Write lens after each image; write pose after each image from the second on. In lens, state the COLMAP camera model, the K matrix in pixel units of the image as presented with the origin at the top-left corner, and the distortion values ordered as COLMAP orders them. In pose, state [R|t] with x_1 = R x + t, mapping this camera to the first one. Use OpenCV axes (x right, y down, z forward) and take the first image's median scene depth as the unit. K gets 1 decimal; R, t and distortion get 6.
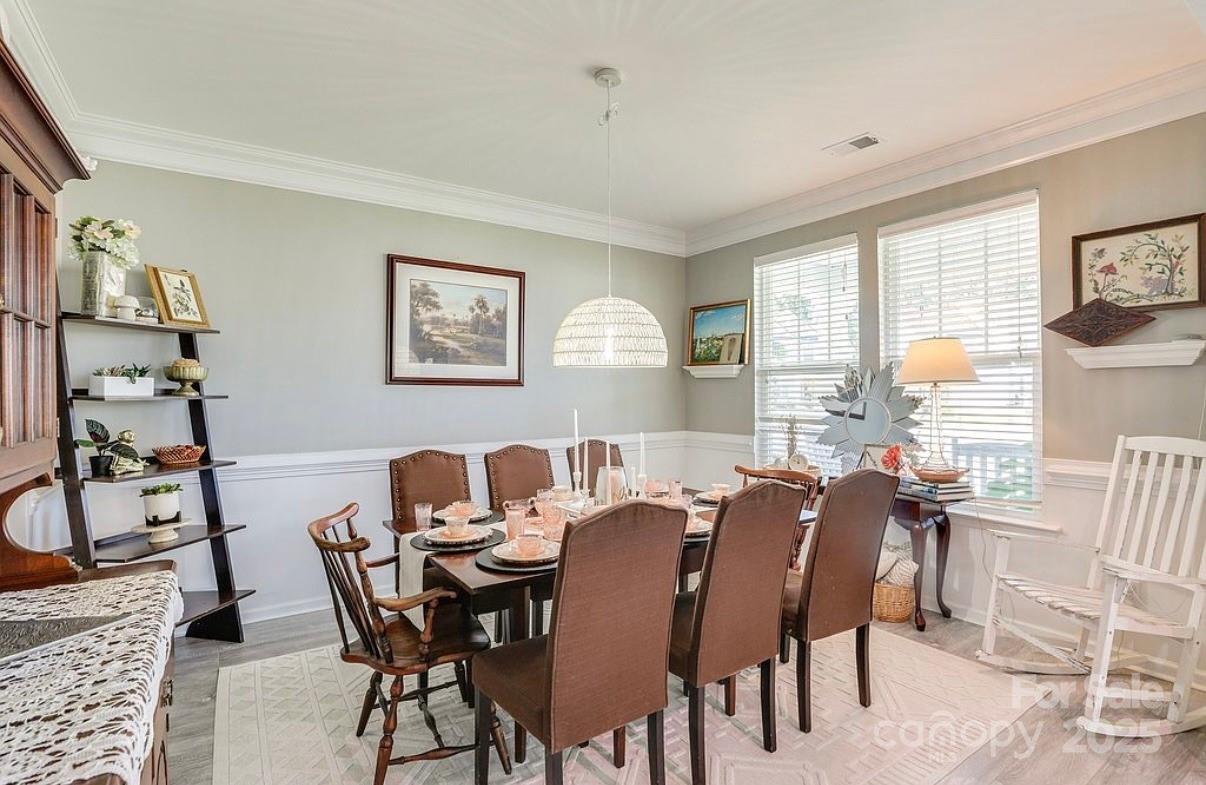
lens RADIAL K [[593.3, 0, 603.0], [0, 593.3, 392.5], [0, 0, 1]] dist [-0.001547, -0.000239]
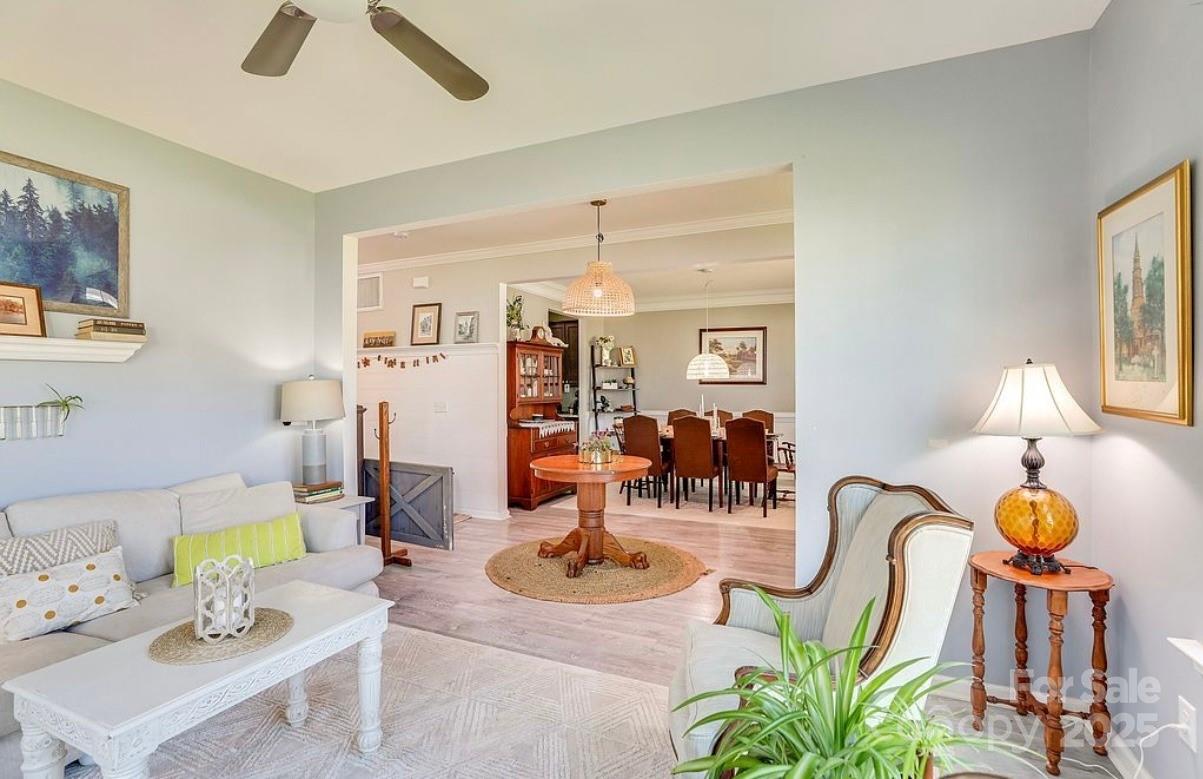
lens RADIAL K [[591.8, 0, 601.5], [0, 591.8, 389.5], [0, 0, 1]] dist [-0.001547, -0.000239]
pose [[0.528330, 0.008032, -0.849001, 1.758474], [-0.002168, 0.999965, 0.008110, -0.014046], [0.849036, -0.002444, 0.528329, -0.703789]]
